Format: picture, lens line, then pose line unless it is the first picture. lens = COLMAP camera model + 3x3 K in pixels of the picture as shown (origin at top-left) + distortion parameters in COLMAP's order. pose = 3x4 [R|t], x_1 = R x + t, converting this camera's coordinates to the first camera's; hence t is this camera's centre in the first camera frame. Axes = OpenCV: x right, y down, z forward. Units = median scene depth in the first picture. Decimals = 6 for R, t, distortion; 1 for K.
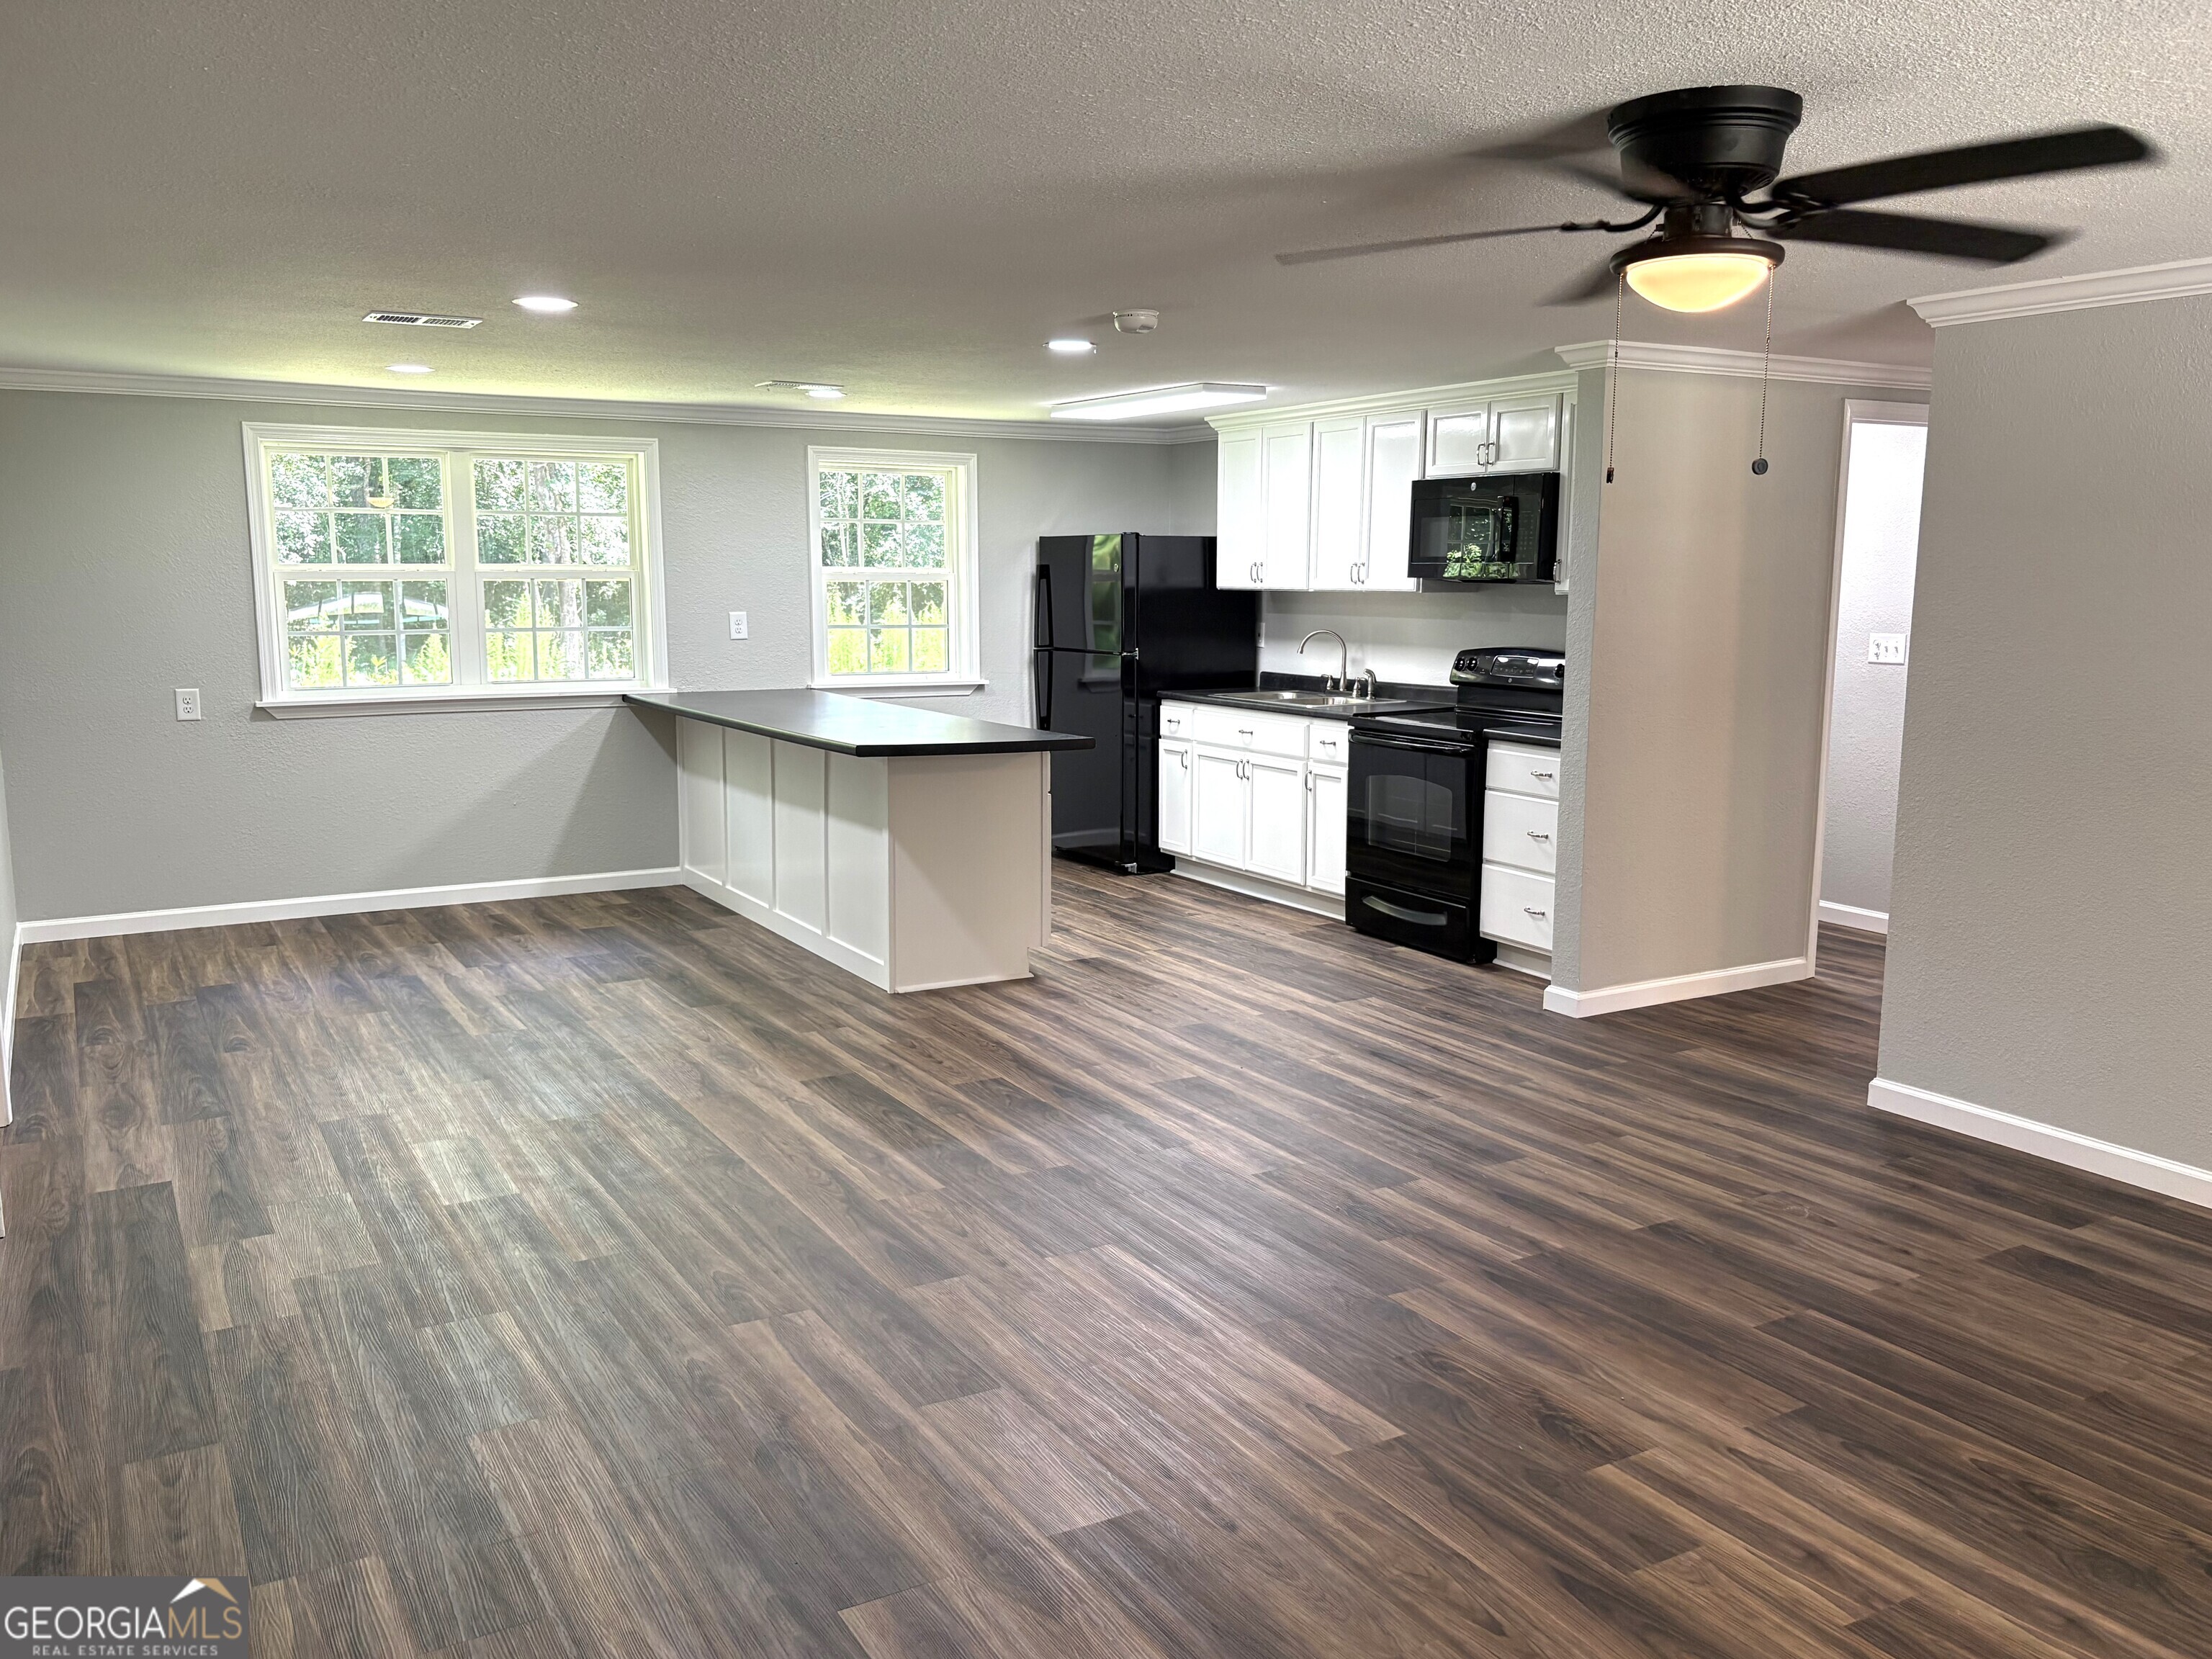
lens RADIAL K [[1676.0, 0, 1093.9], [0, 1676.0, 838.6], [0, 0, 1]] dist [0.045352, -0.039545]
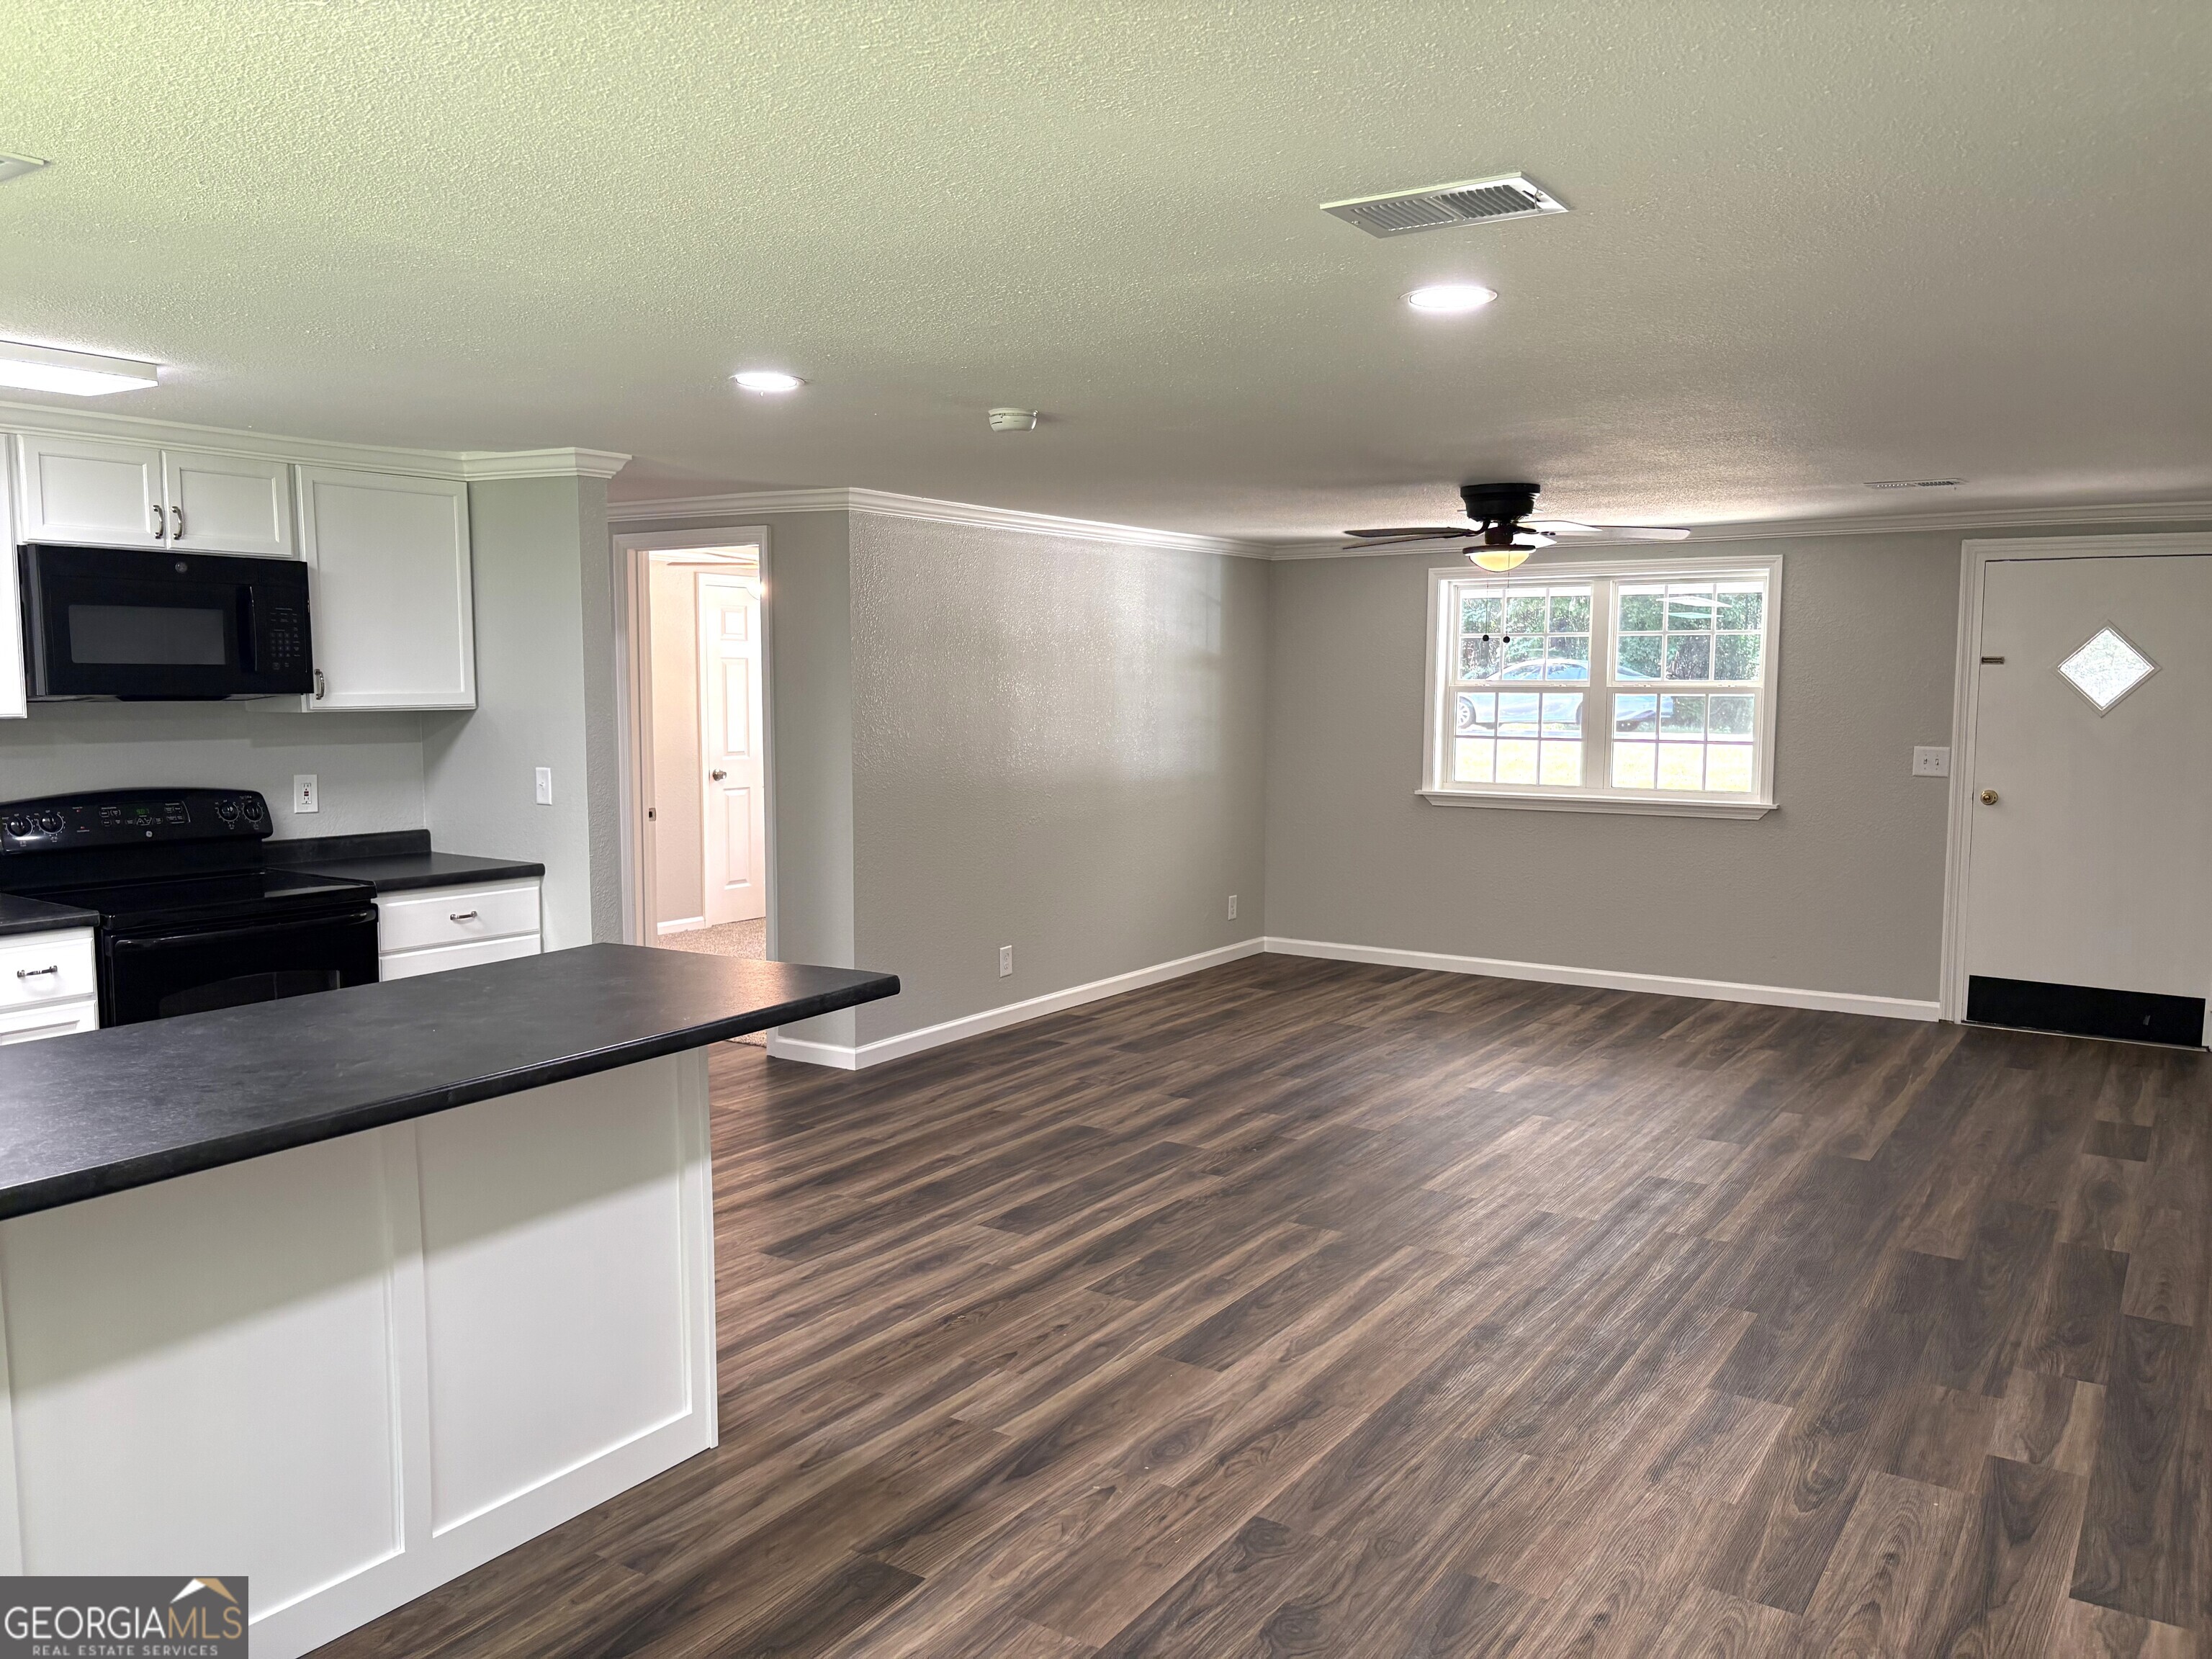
lens RADIAL K [[1676.0, 0, 1107.5], [0, 1676.0, 826.0], [0, 0, 1]] dist [0.045352, -0.039545]
pose [[-0.423705, -0.091598, 0.901157, -0.738142], [0.141705, 0.975921, 0.165824, -0.204241], [-0.894648, 0.197959, -0.400522, 1.188924]]
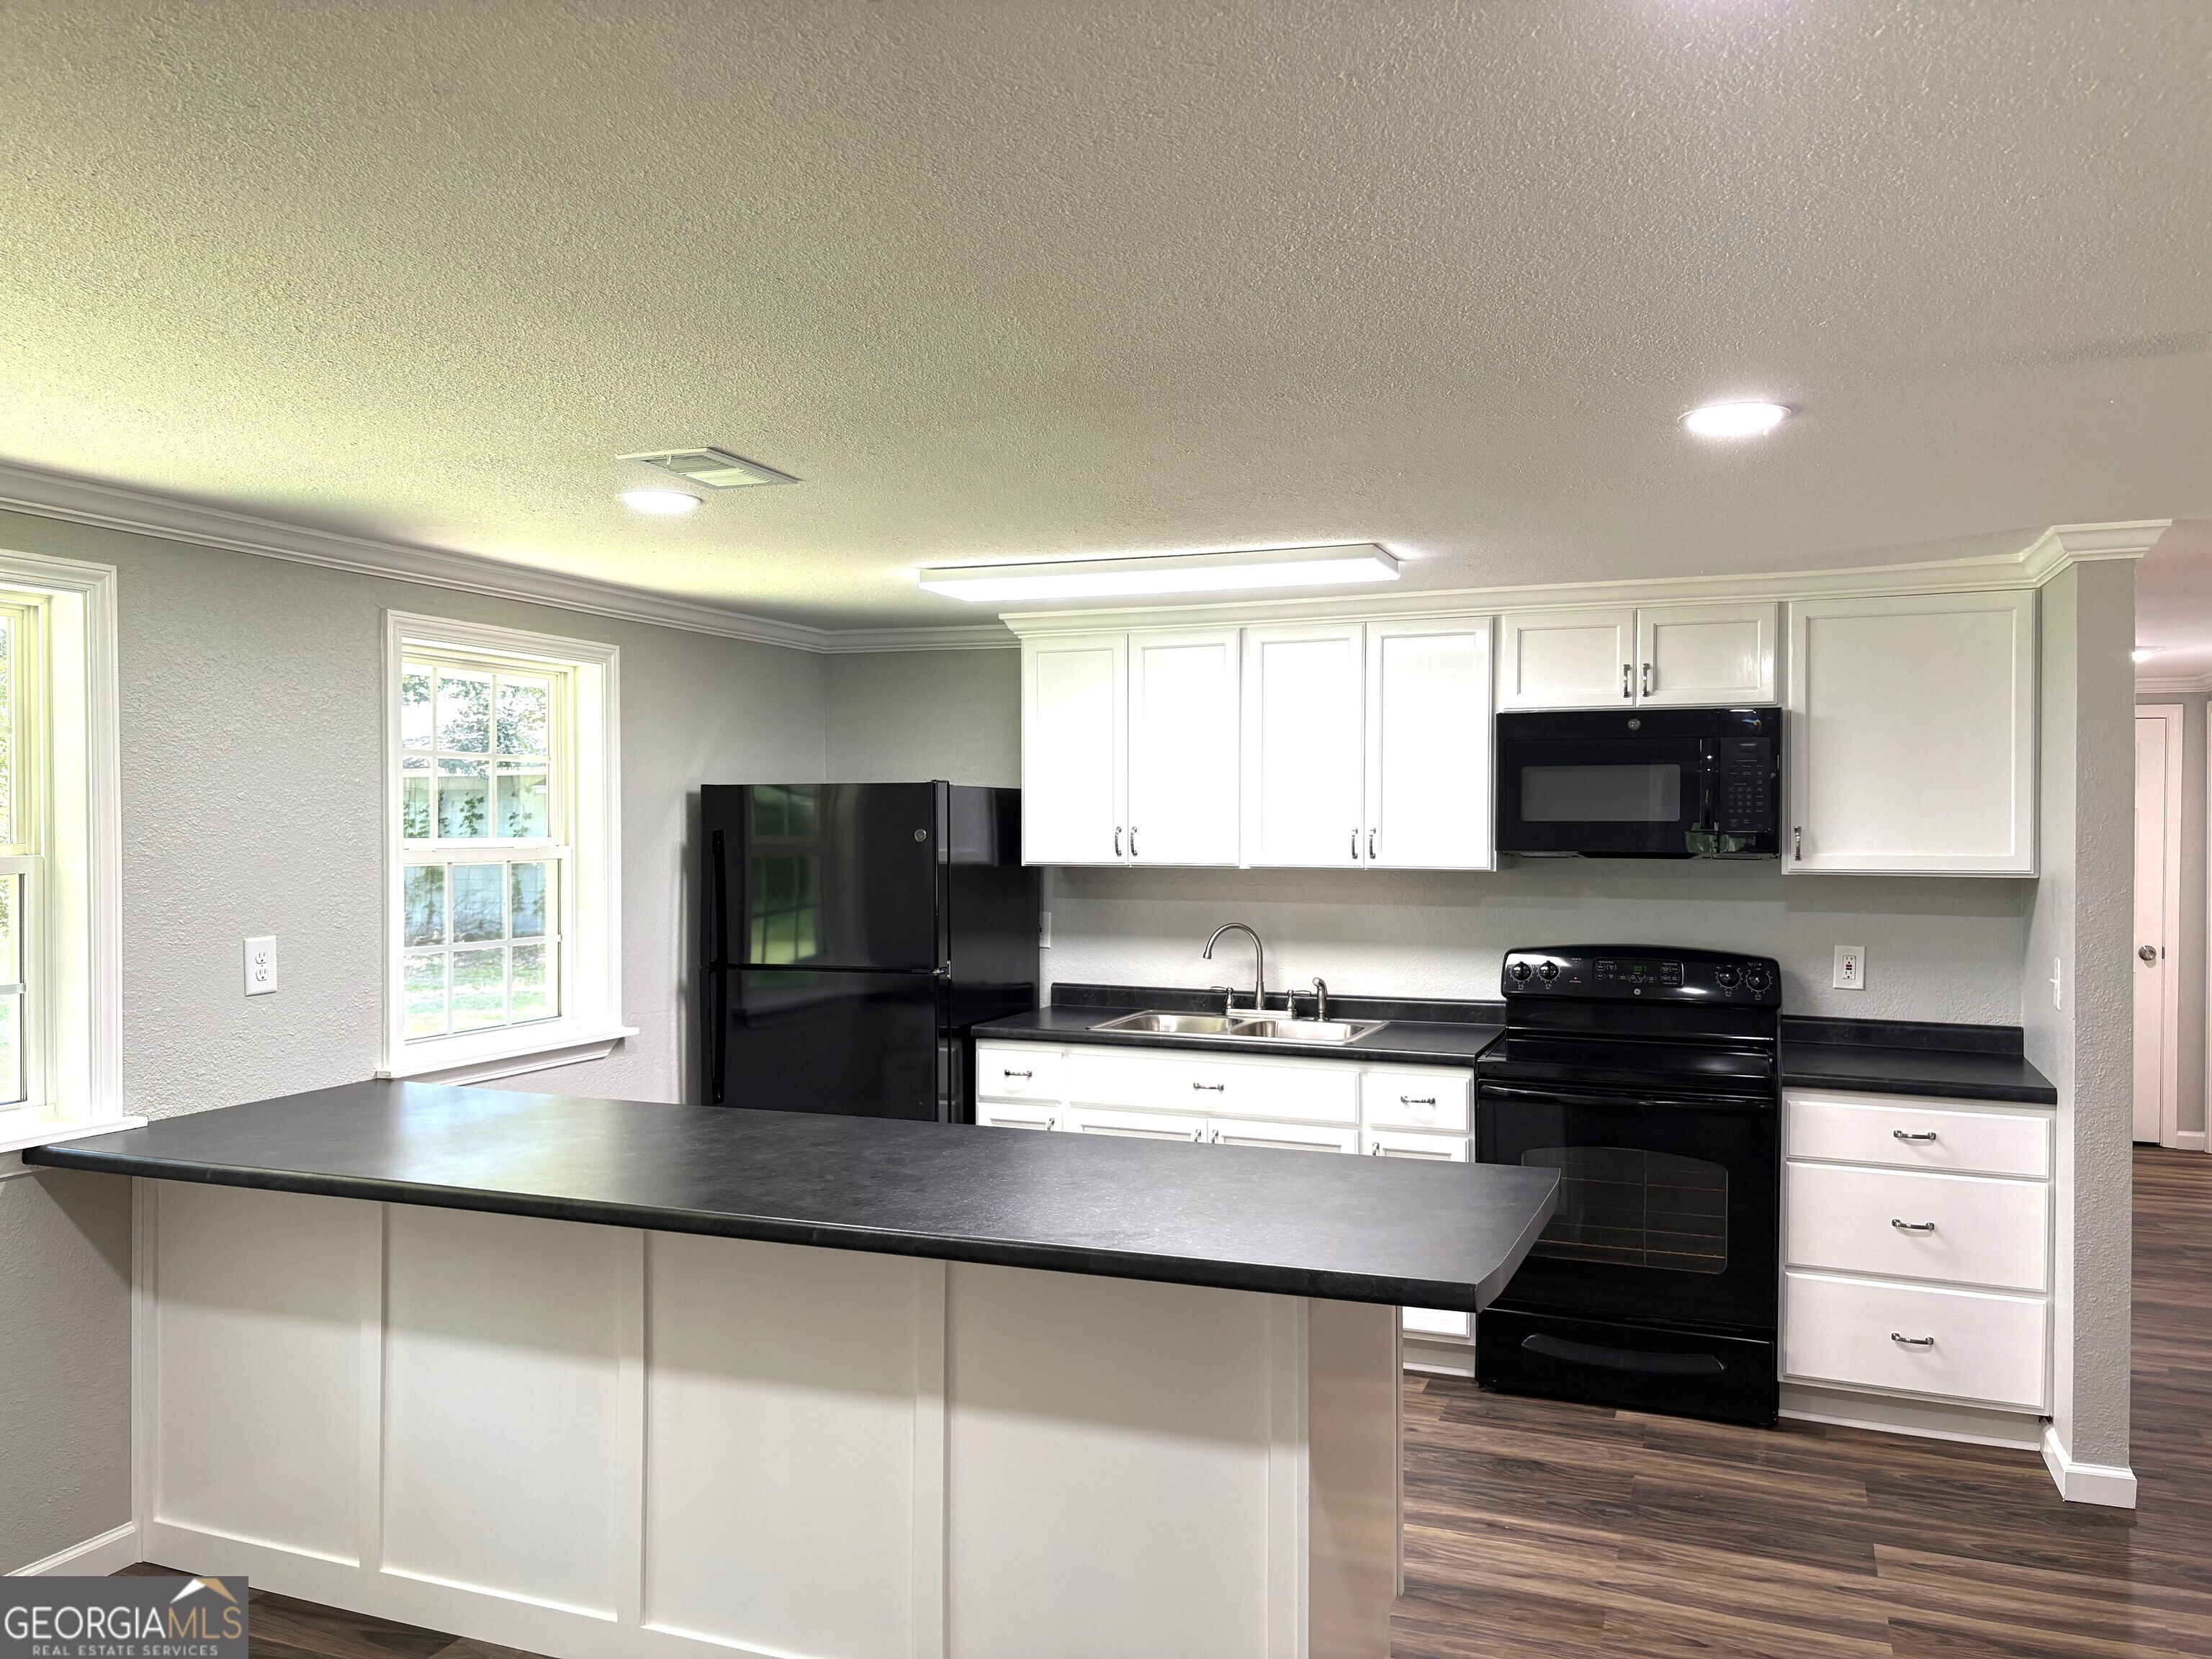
lens RADIAL K [[1676.0, 0, 1123.1], [0, 1676.0, 831.9], [0, 0, 1]] dist [0.045352, -0.039545]
pose [[0.799064, -0.007907, 0.601193, -0.399506], [0.099514, 0.987862, -0.119275, -0.108604], [-0.592953, 0.155135, 0.790152, 0.617841]]
